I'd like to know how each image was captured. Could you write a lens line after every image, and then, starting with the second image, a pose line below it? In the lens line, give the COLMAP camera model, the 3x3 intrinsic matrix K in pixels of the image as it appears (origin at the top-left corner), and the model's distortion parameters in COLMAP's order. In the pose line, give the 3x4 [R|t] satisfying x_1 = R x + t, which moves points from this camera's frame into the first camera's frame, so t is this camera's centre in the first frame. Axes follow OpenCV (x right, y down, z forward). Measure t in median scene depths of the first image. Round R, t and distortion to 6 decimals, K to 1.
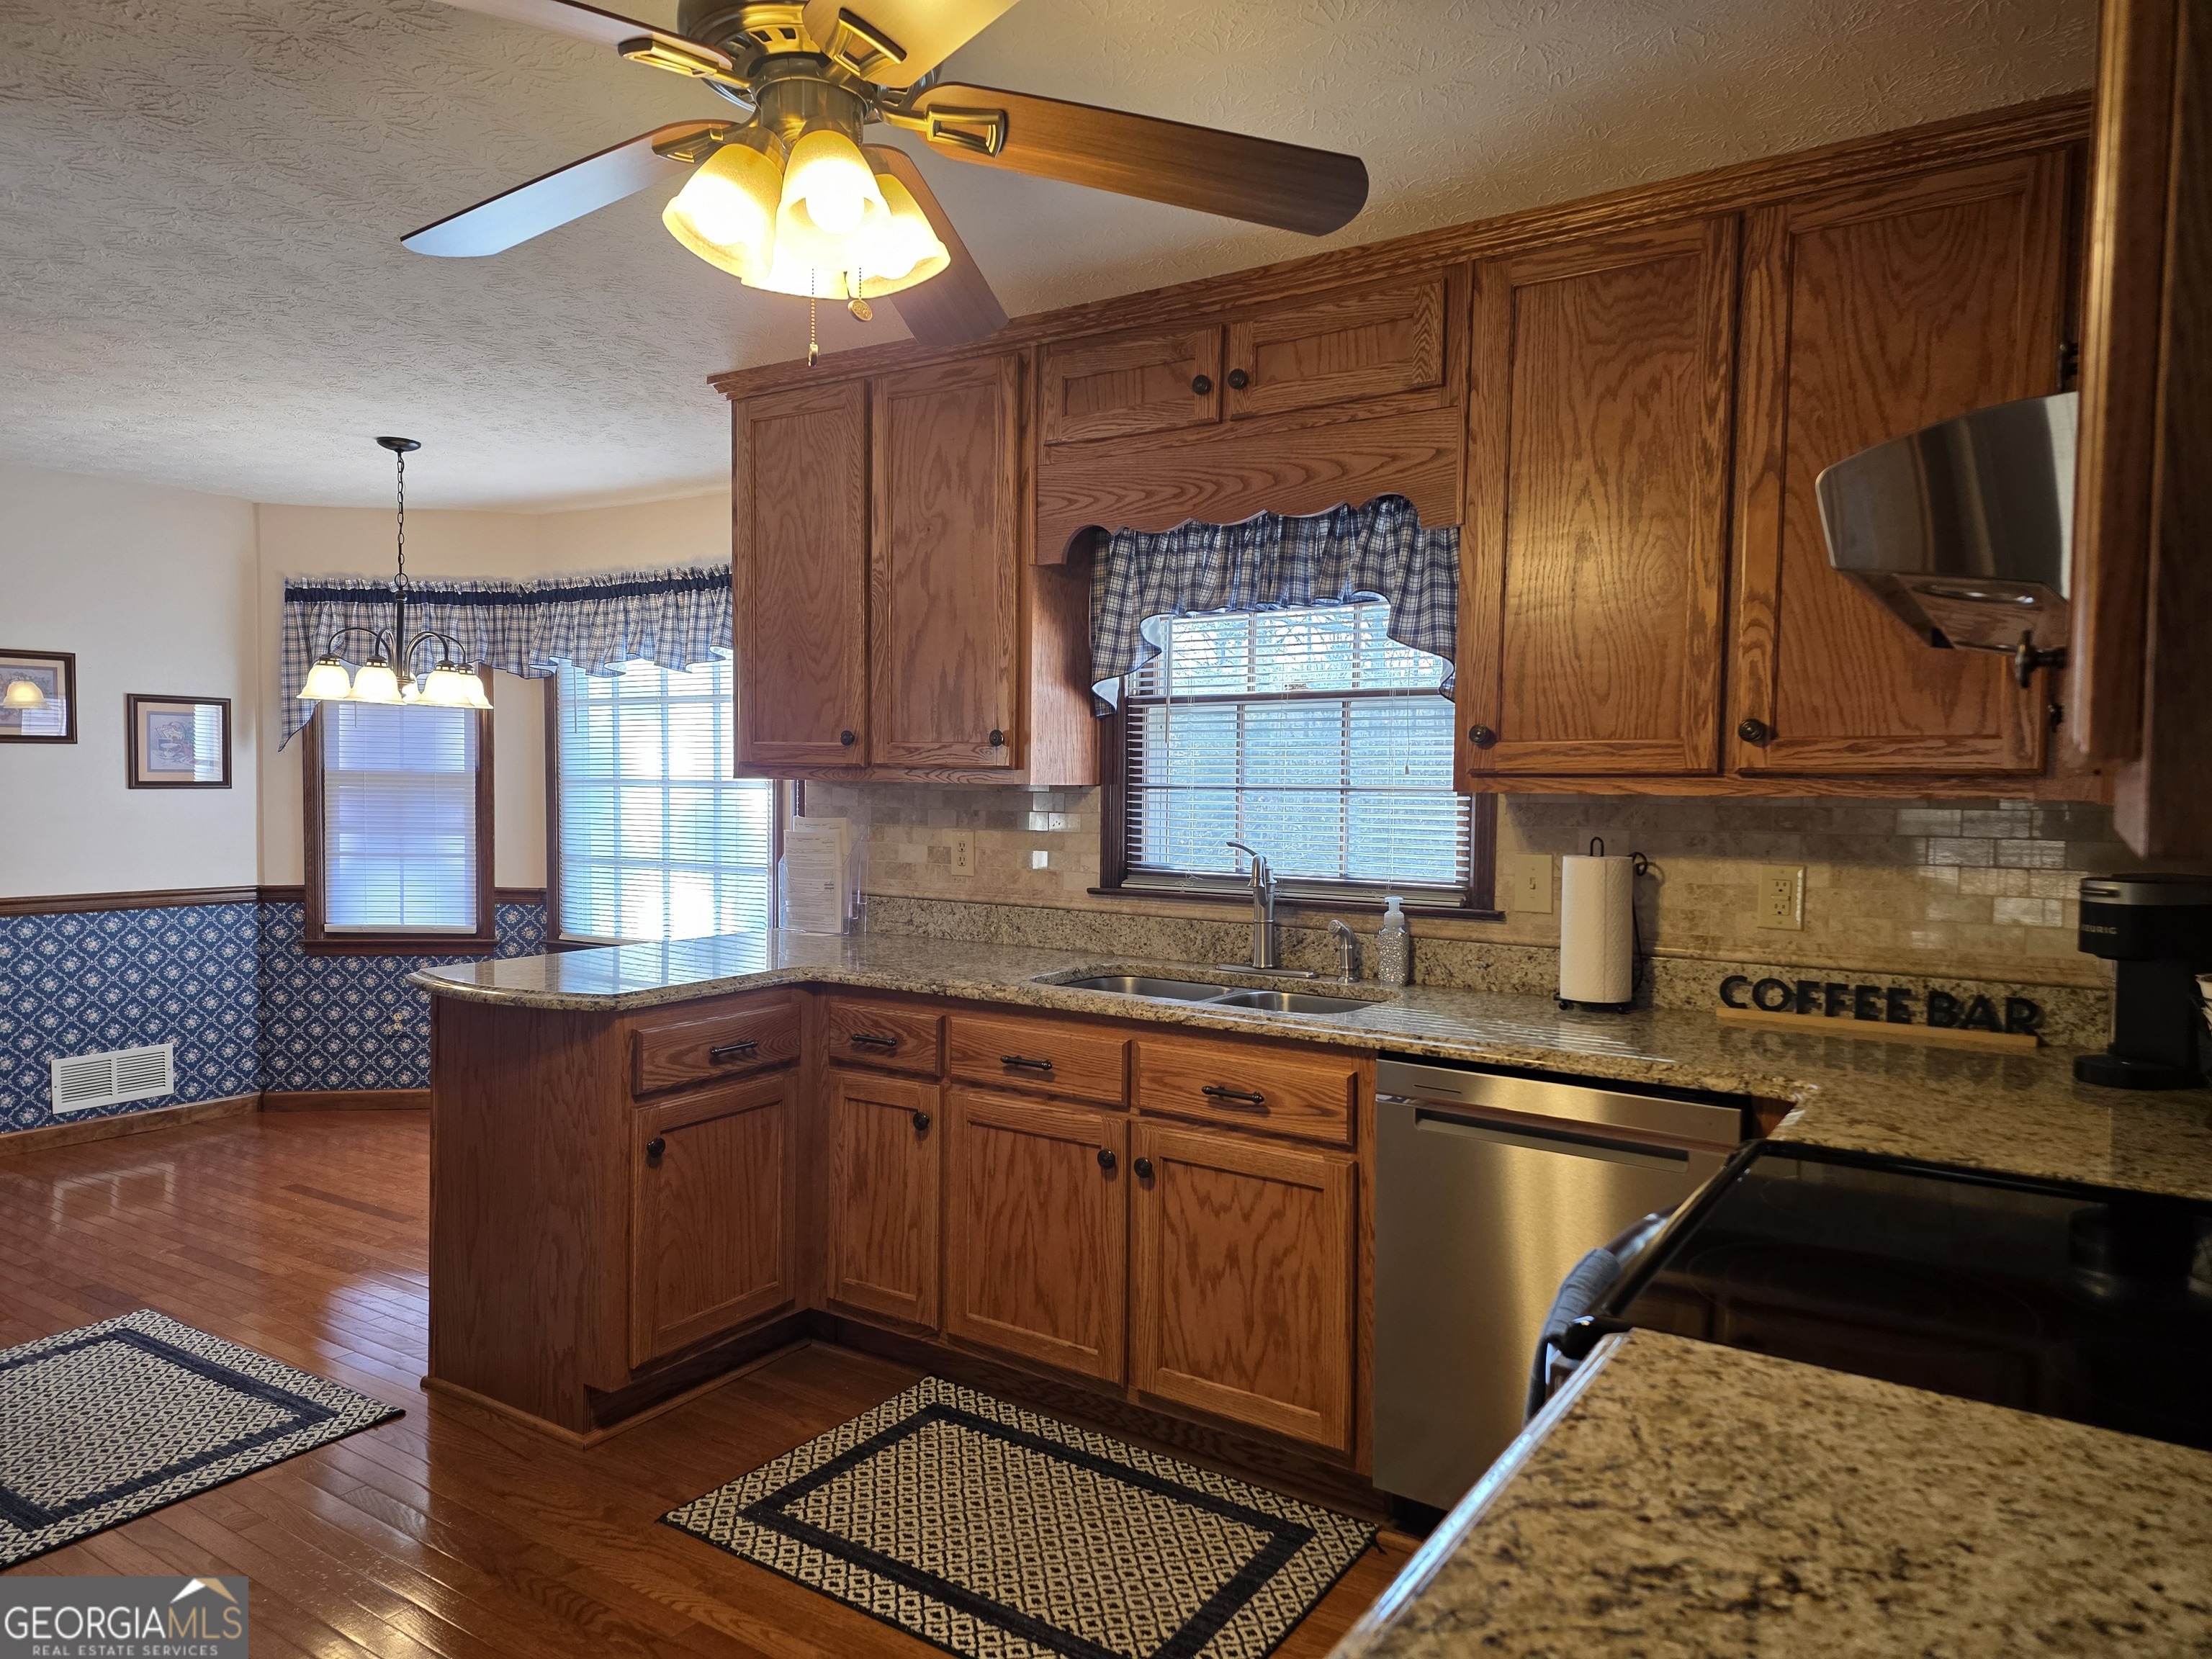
lens RADIAL K [[1455.3, 0, 1102.7], [0, 1455.3, 842.0], [0, 0, 1]] dist [0.078610, -0.060576]
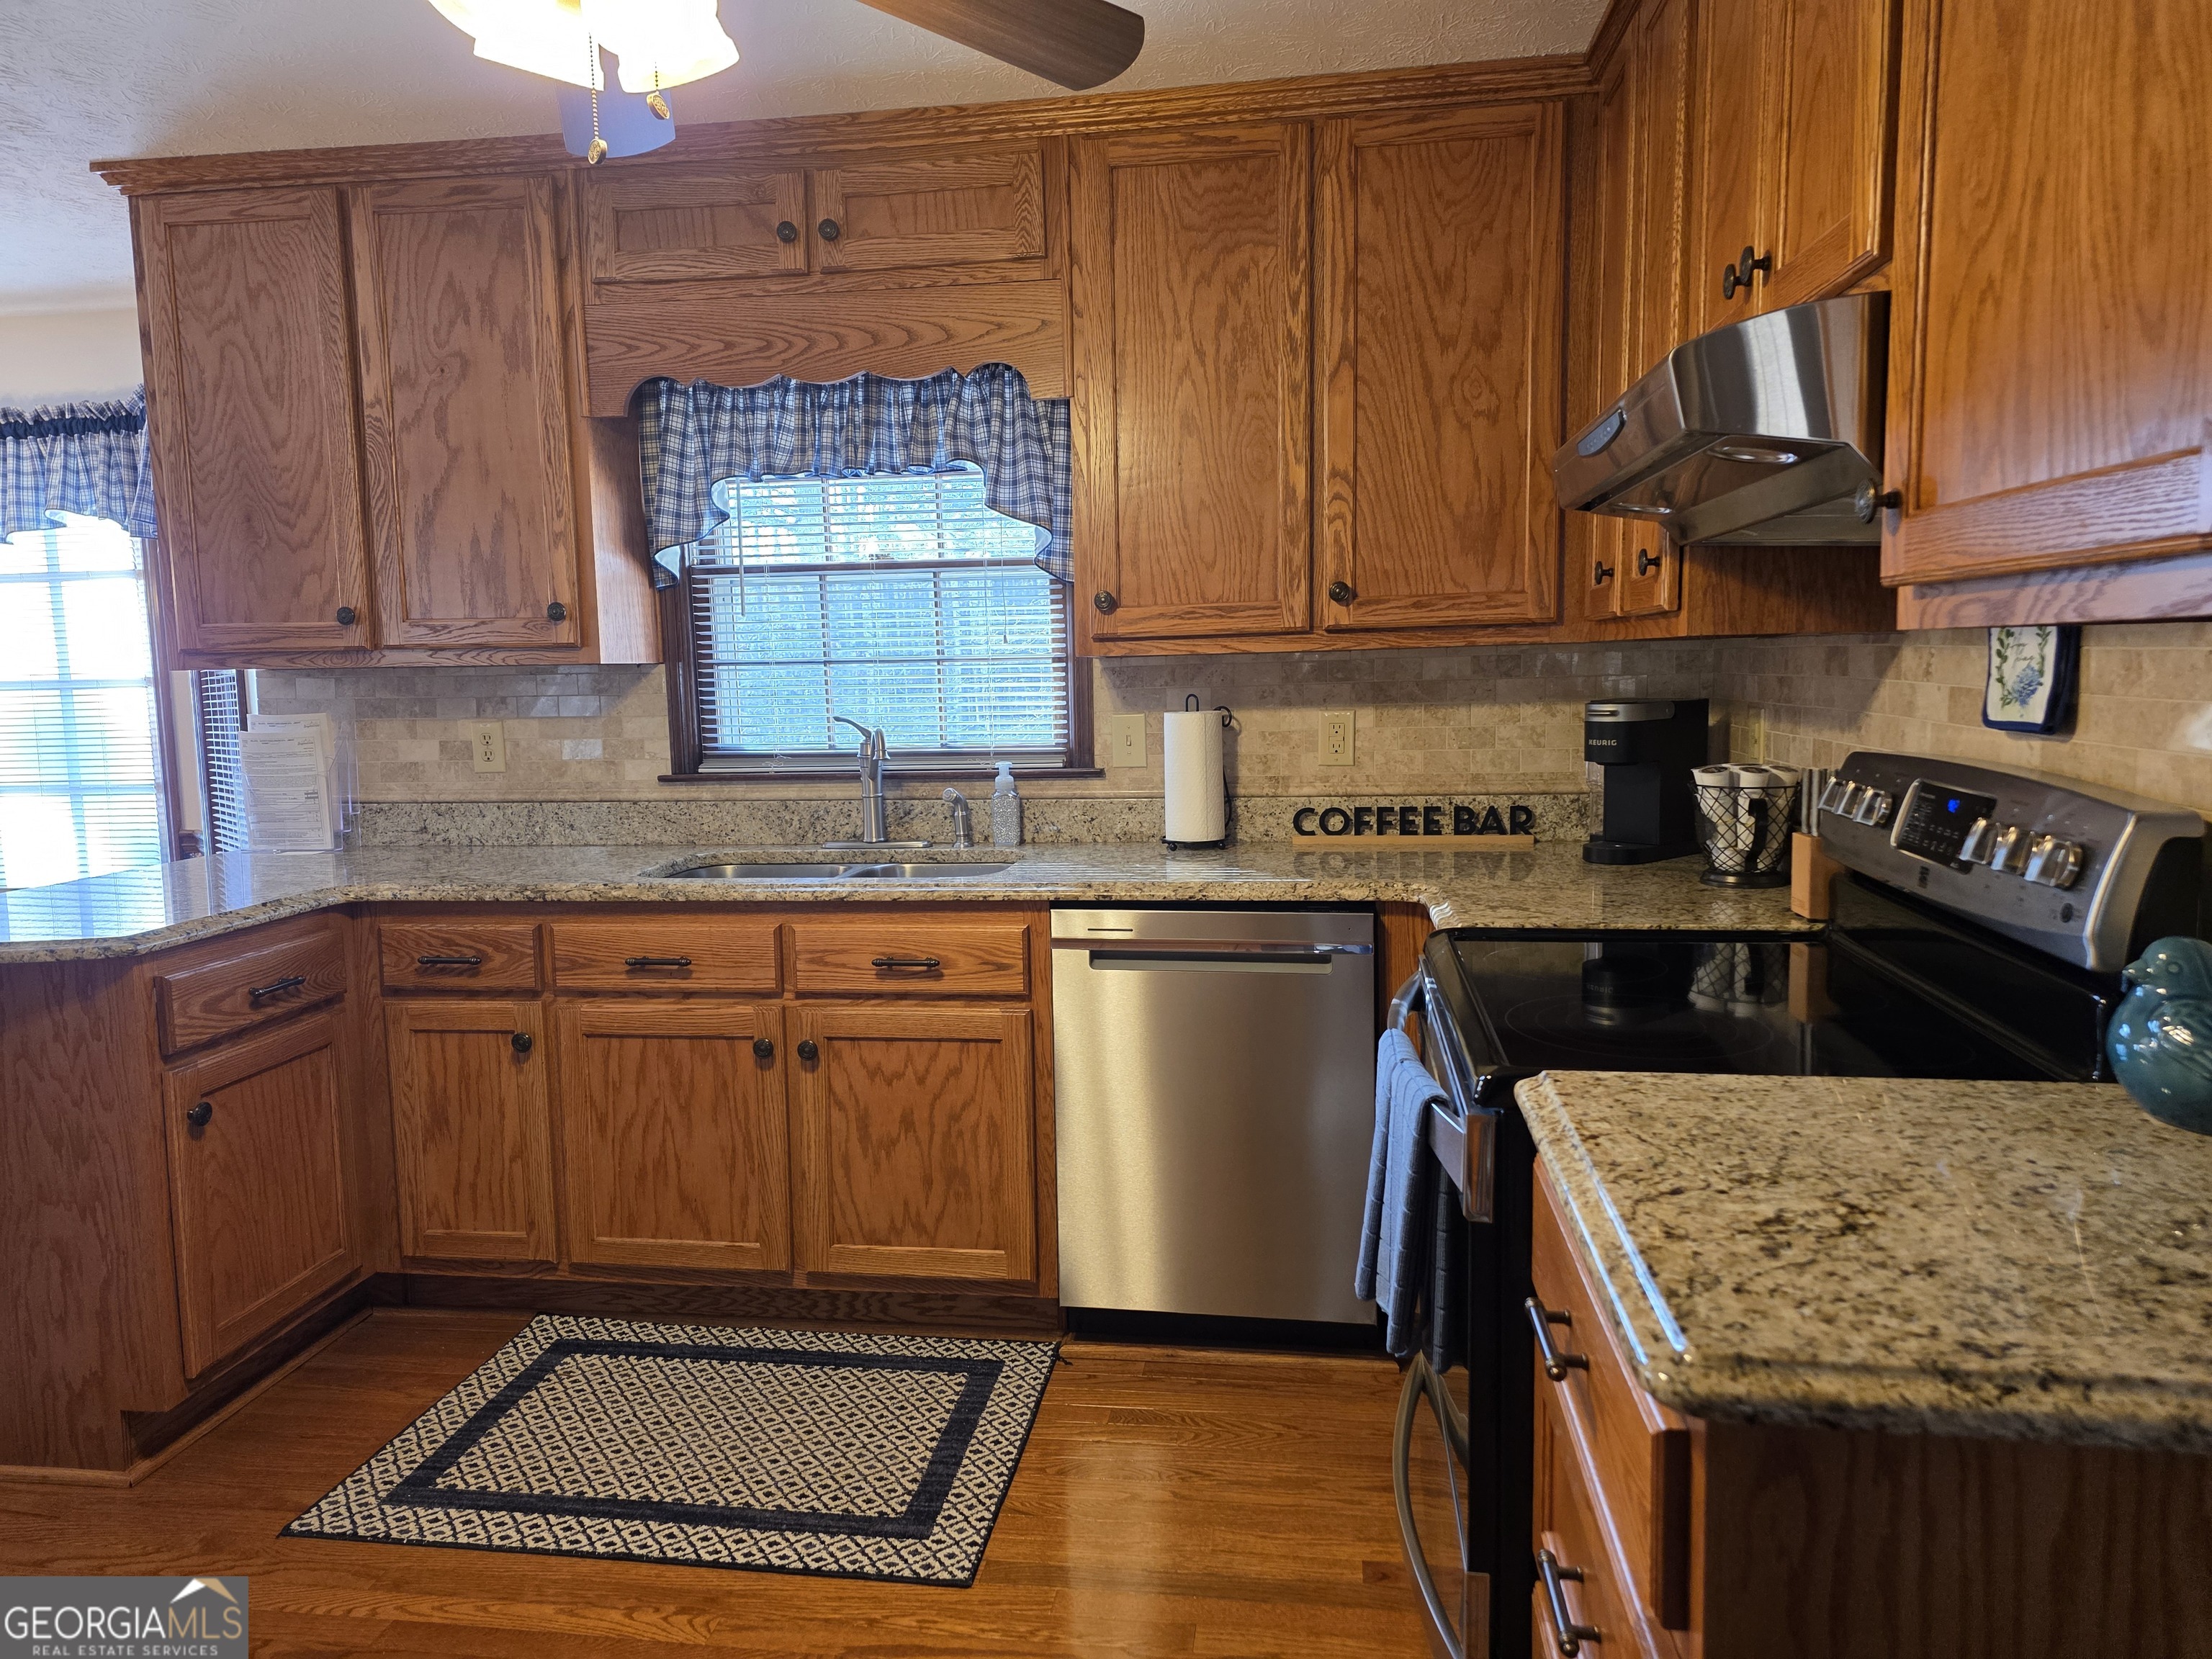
lens RADIAL K [[1456.9, 0, 1105.5], [0, 1456.9, 817.1], [0, 0, 1]] dist [0.077316, -0.063412]
pose [[0.903118, -0.076811, 0.422467, -0.178884], [0.051712, 0.996165, 0.070572, 0.008332], [-0.426267, -0.041889, 0.903627, 0.033025]]
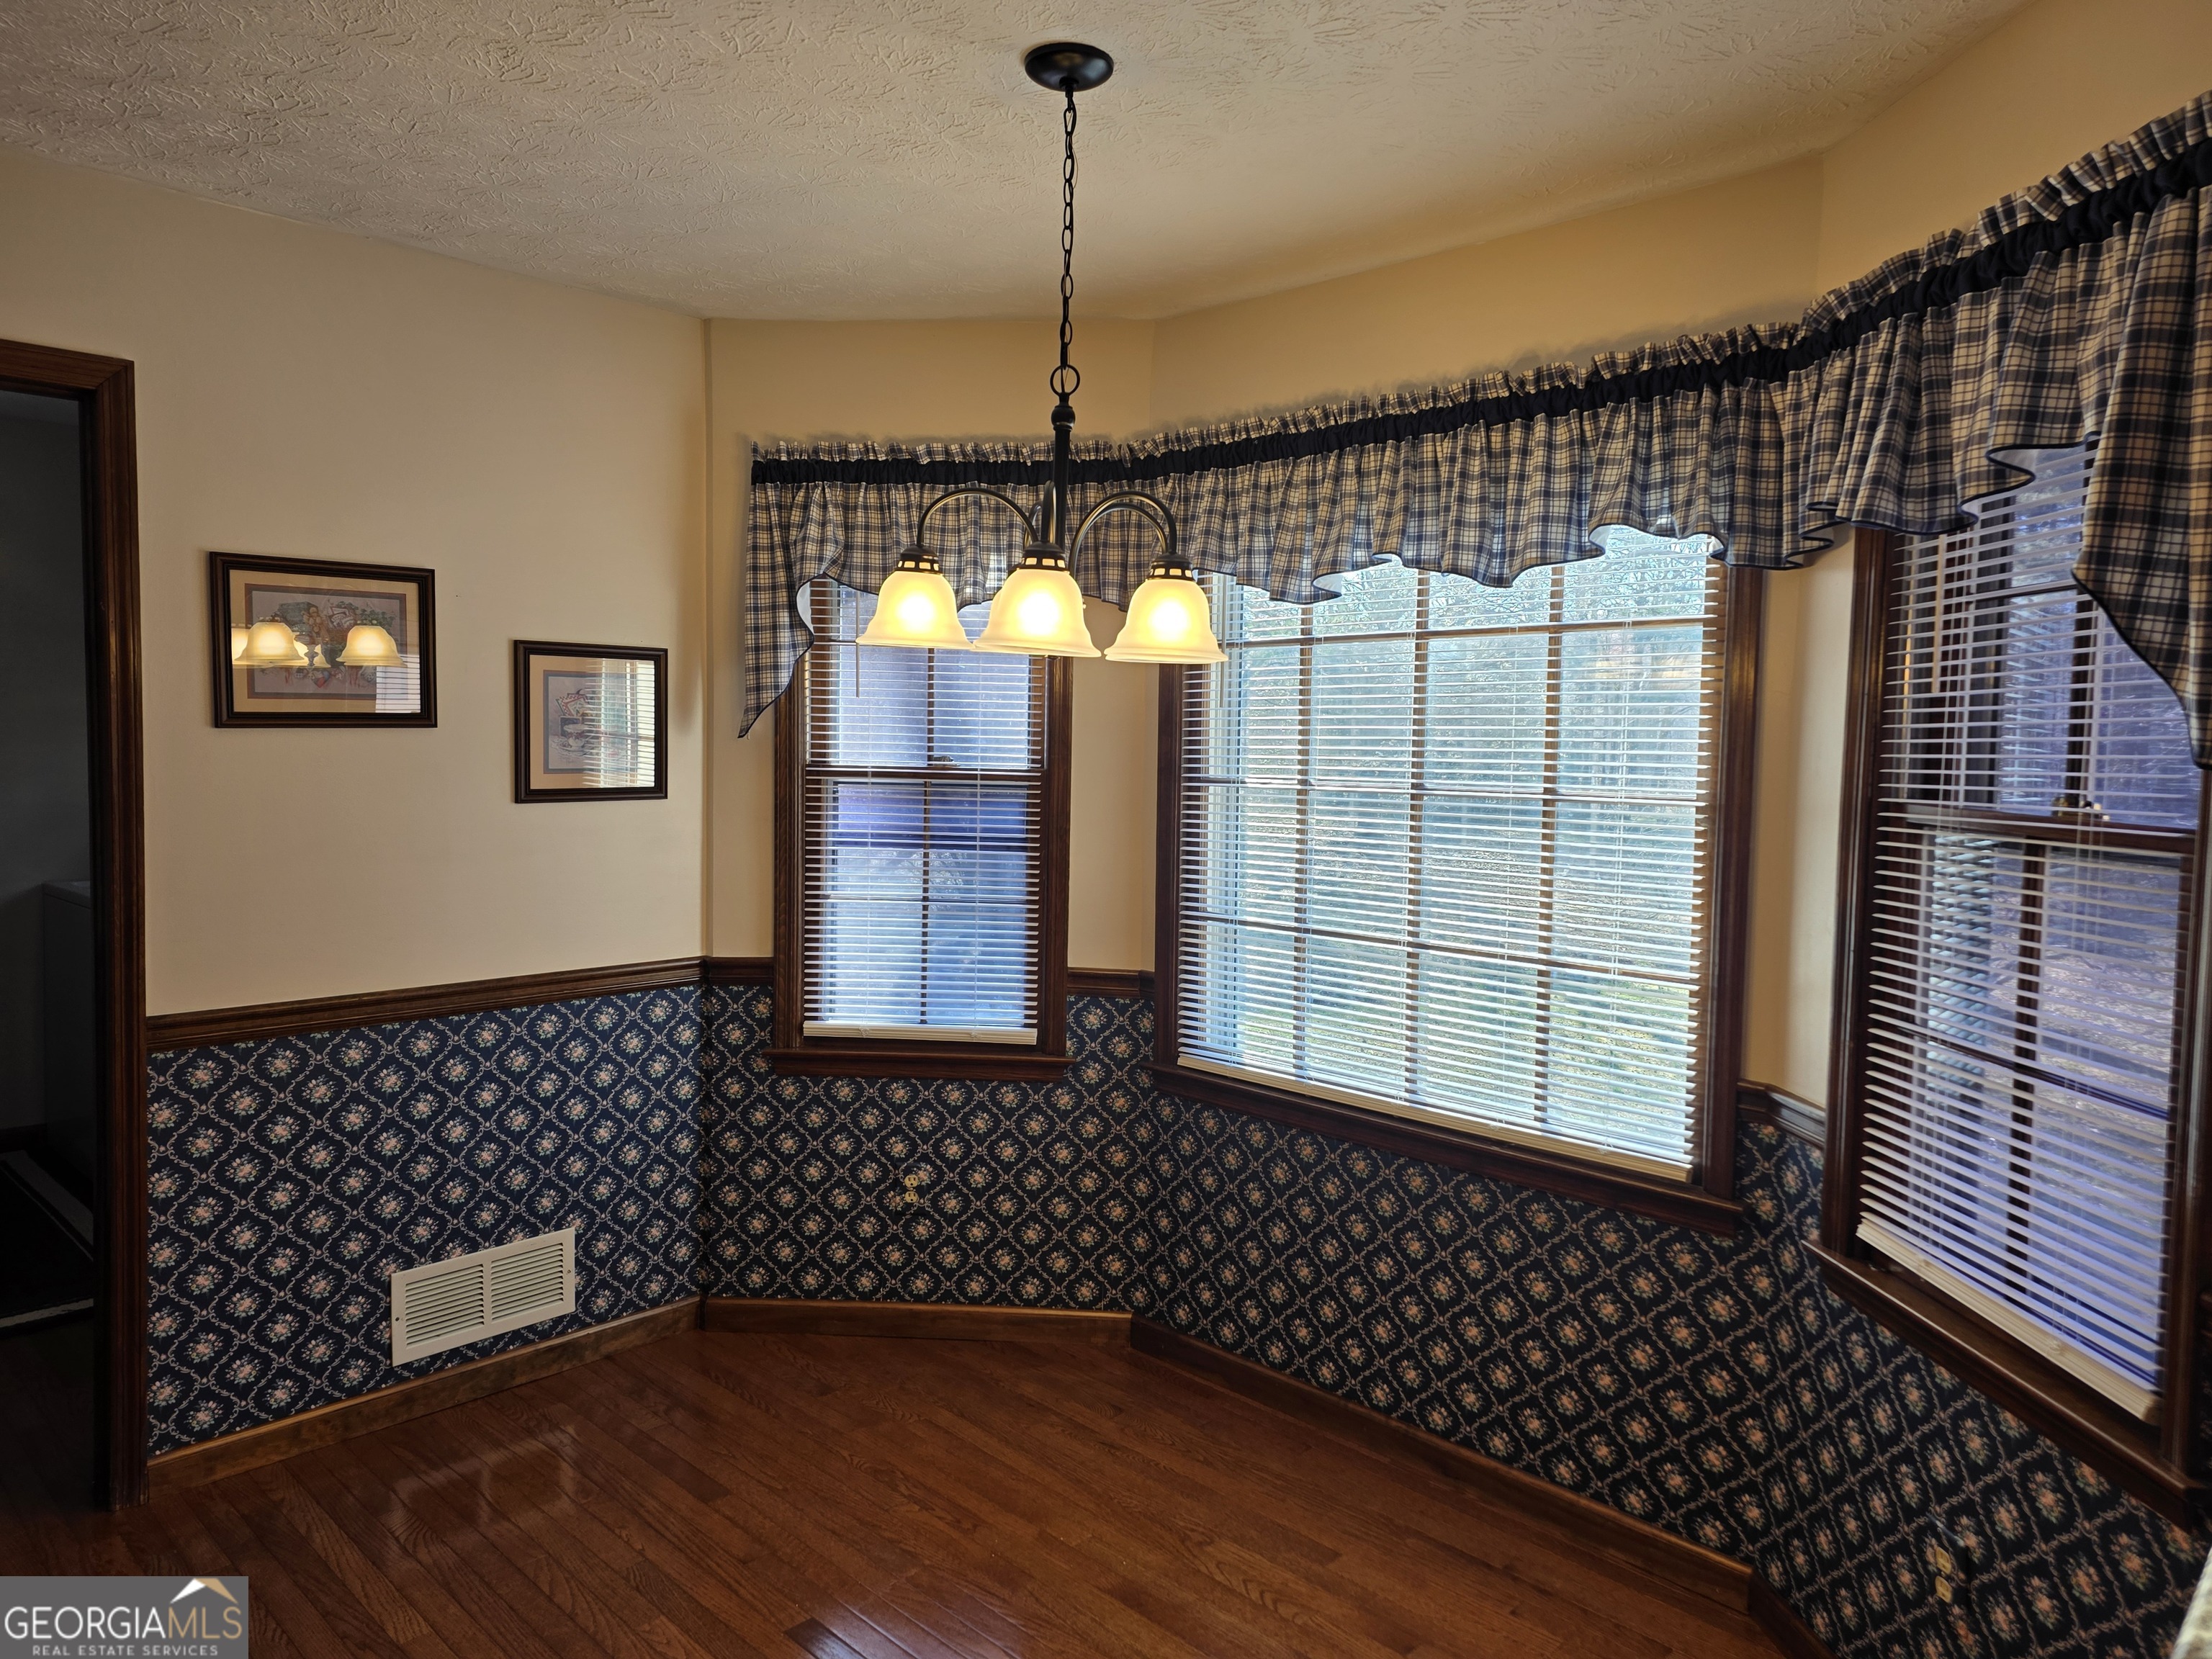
lens RADIAL K [[1516.0, 0, 1106.0], [0, 1516.0, 829.5], [0, 0, 1]] dist [0.163035, -0.226233]
pose [[0.982051, 0.015445, -0.187982, -0.567764], [-0.012754, 0.999798, 0.015516, -0.068539], [0.188184, -0.012840, 0.982050, 0.812412]]
